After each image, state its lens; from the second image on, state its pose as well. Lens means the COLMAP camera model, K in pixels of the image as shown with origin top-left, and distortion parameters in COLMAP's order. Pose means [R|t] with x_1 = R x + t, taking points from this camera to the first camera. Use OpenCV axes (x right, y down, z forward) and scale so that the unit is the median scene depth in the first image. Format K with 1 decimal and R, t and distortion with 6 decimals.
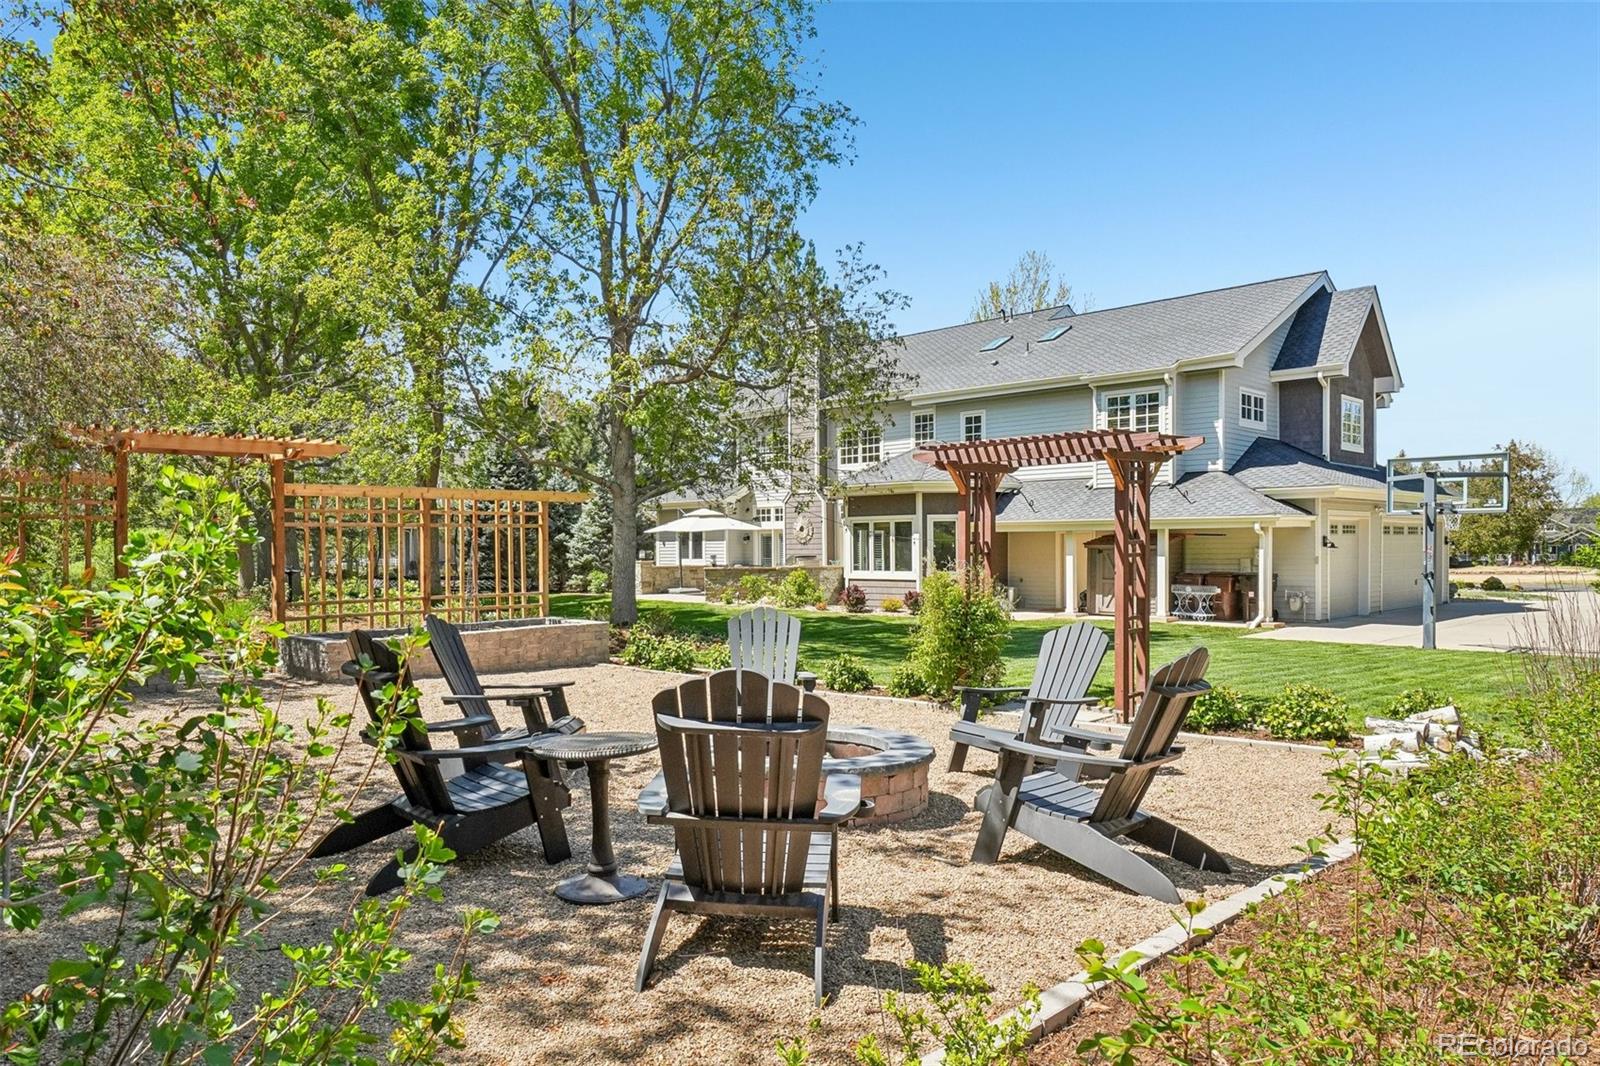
lens RADIAL K [[1067.1, 0, 800.0], [0, 1067.1, 533.0], [0, 0, 1]] dist [-0.000381, -0.000052]
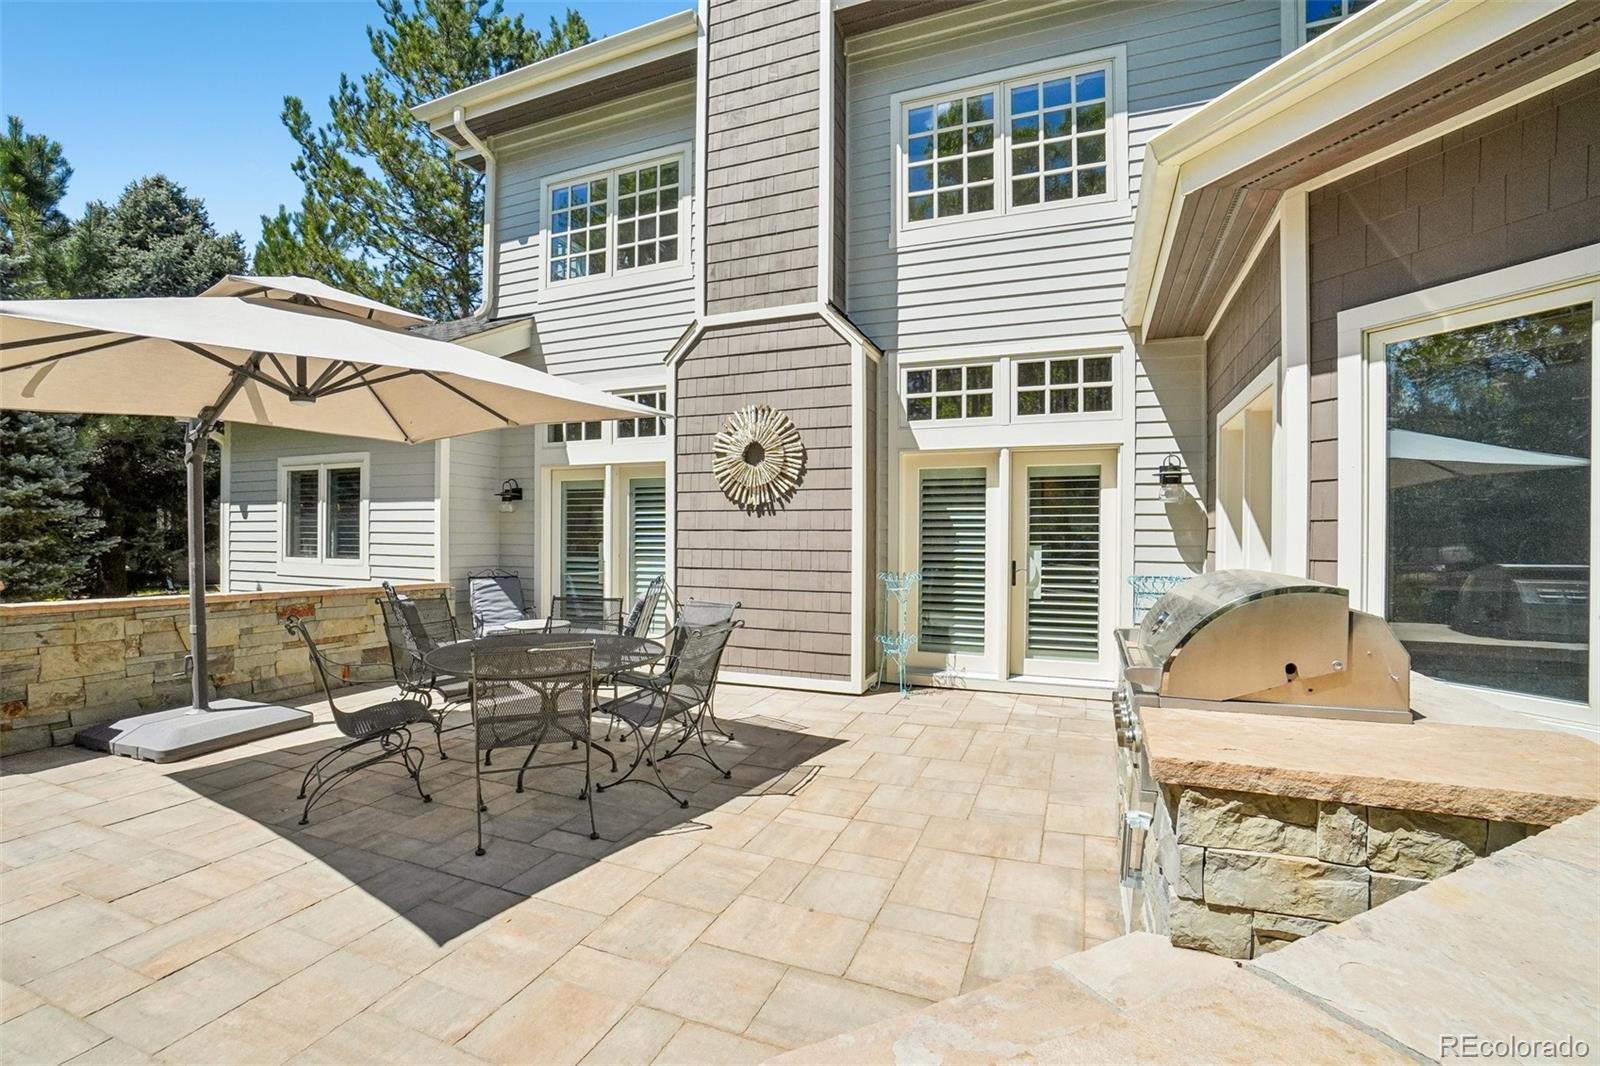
lens RADIAL K [[715.0, 0, 791.1], [0, 715.0, 528.0], [0, 0, 1]] dist [-0.059024, 0.021659]
pose [[0.925157, 0.013110, 0.379359, -0.063489], [-0.014627, 0.999892, 0.001117, 0.016471], [-0.379303, -0.006582, 0.925249, 0.922453]]
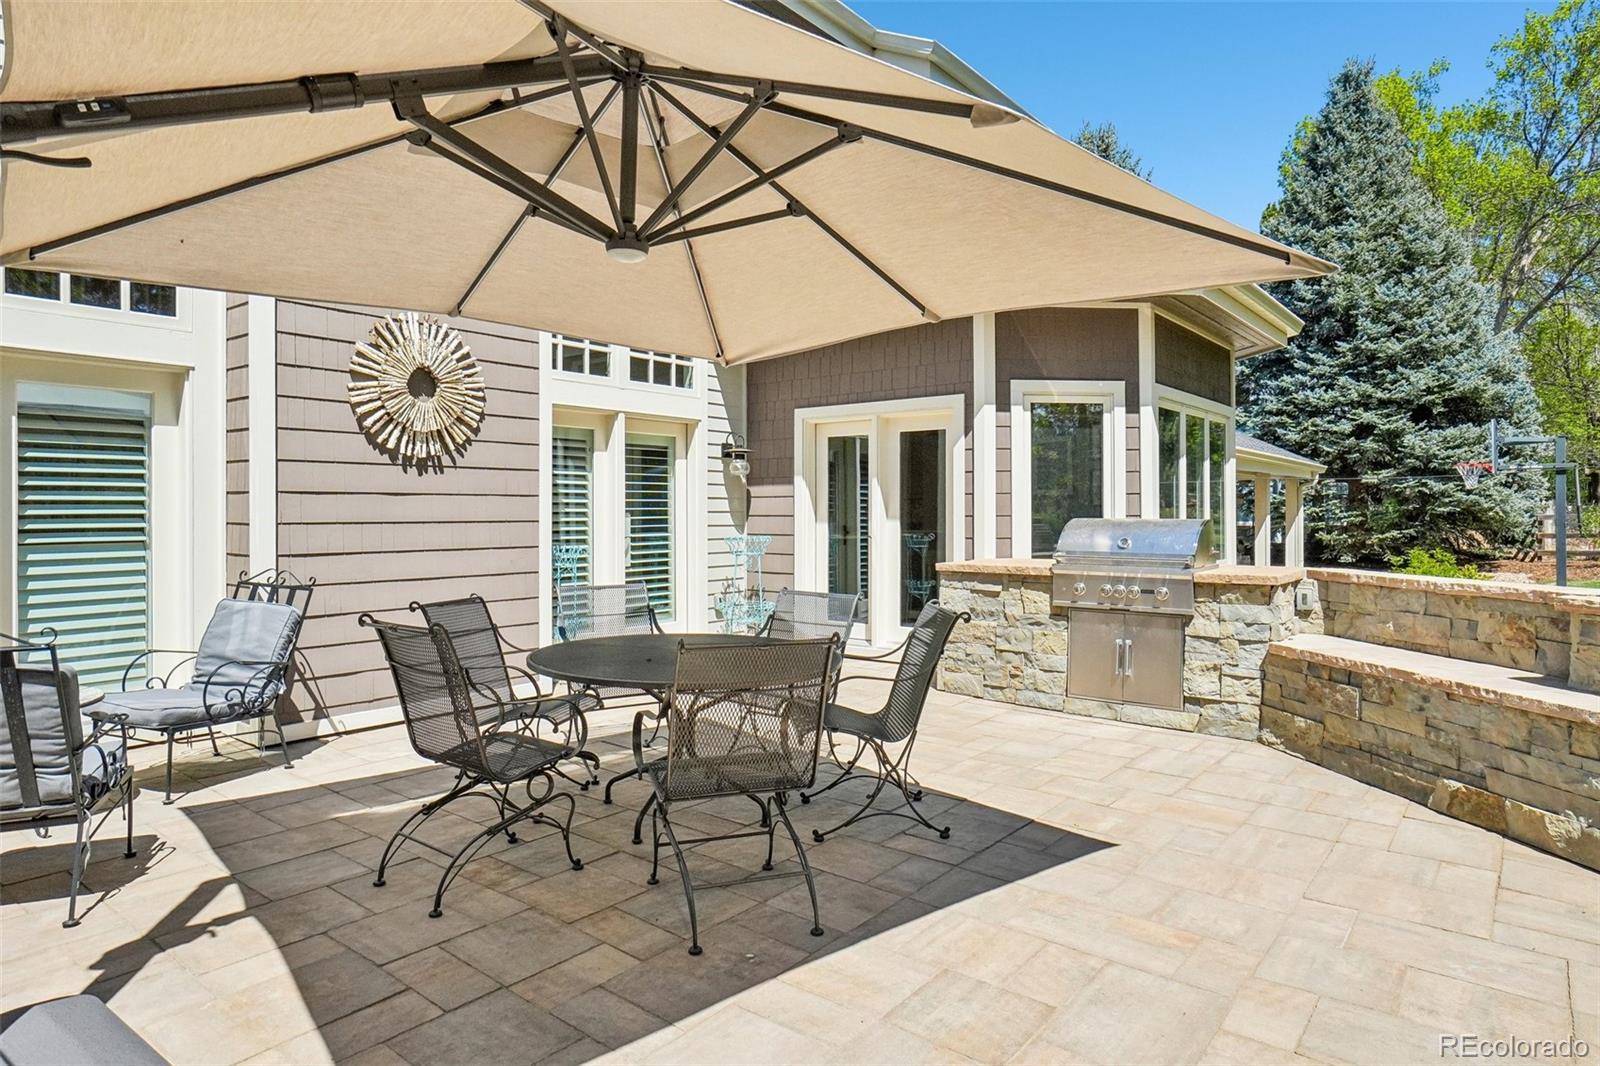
lens RADIAL K [[925.1, 0, 769.8], [0, 925.1, 513.4], [0, 0, 1]] dist [-0.044856, 0.000001]
pose [[-0.080967, 0.000326, 0.996717, -0.180260], [-0.013794, 0.999904, -0.001448, 0.020476], [-0.996621, -0.013866, -0.080955, 1.057542]]
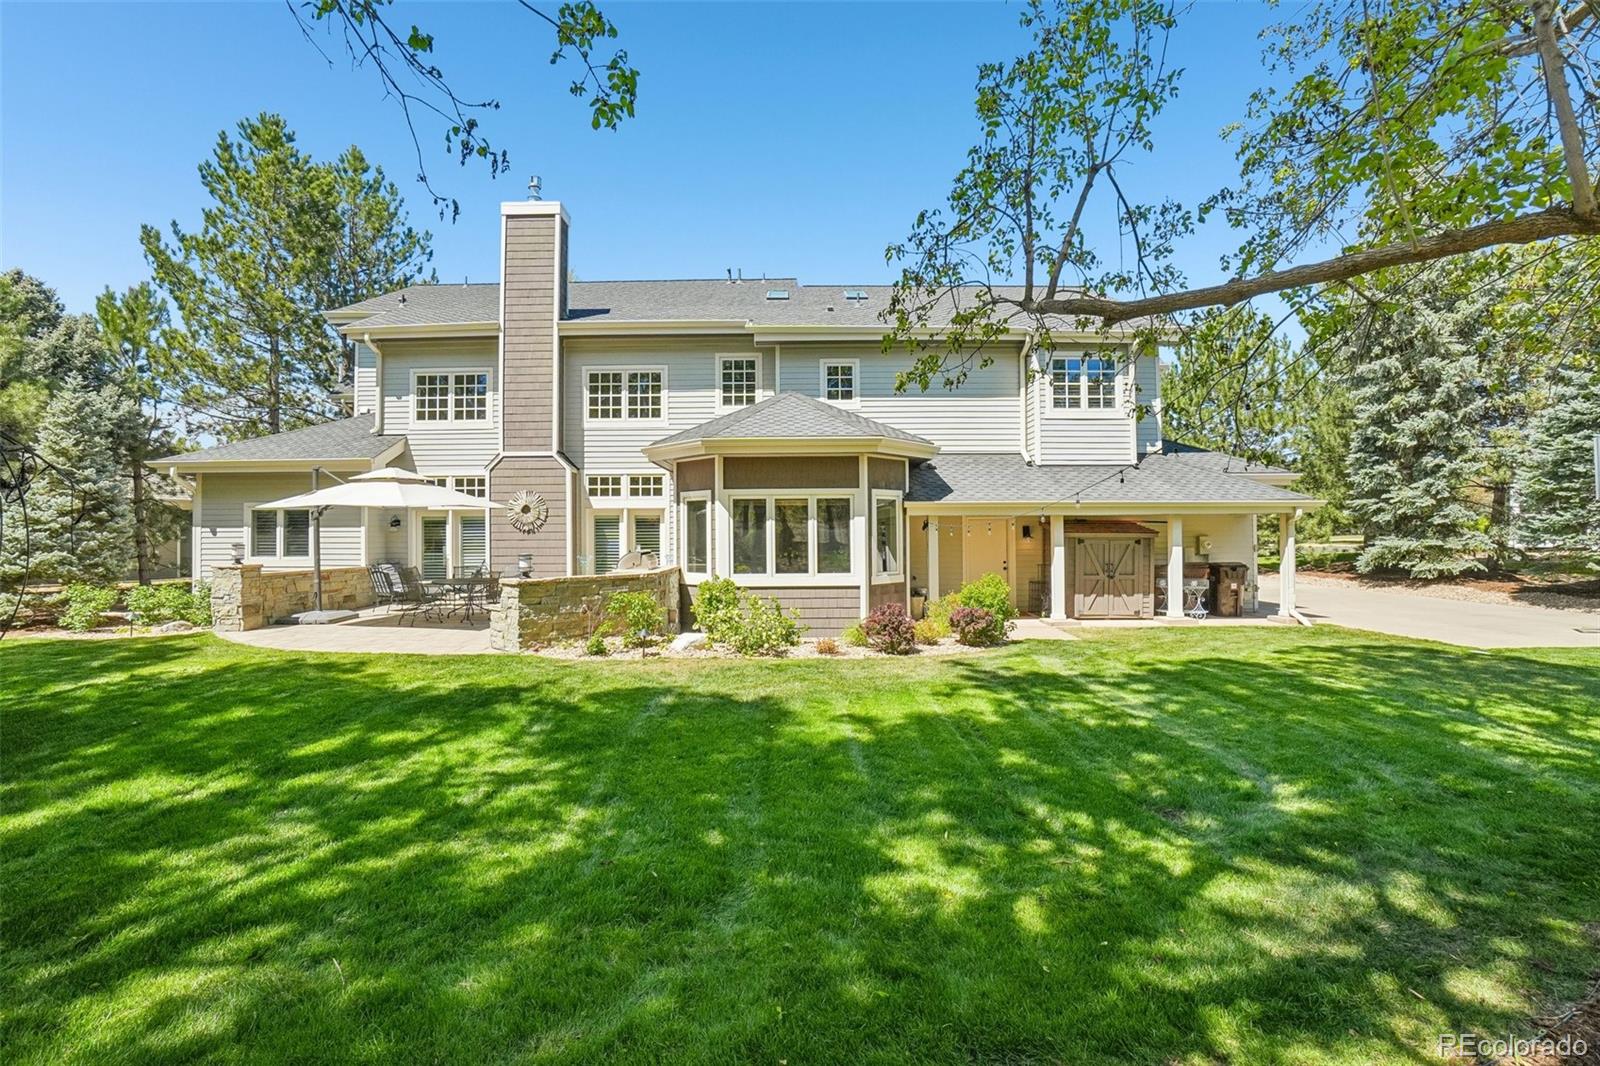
lens RADIAL K [[715.0, 0, 791.1], [0, 715.0, 528.0], [0, 0, 1]] dist [-0.059024, 0.021659]
pose [[0.713869, 0.002562, 0.700274, -0.212970], [-0.007706, 0.999961, 0.004197, 0.005519], [-0.700237, -0.008393, 0.713862, 0.626369]]
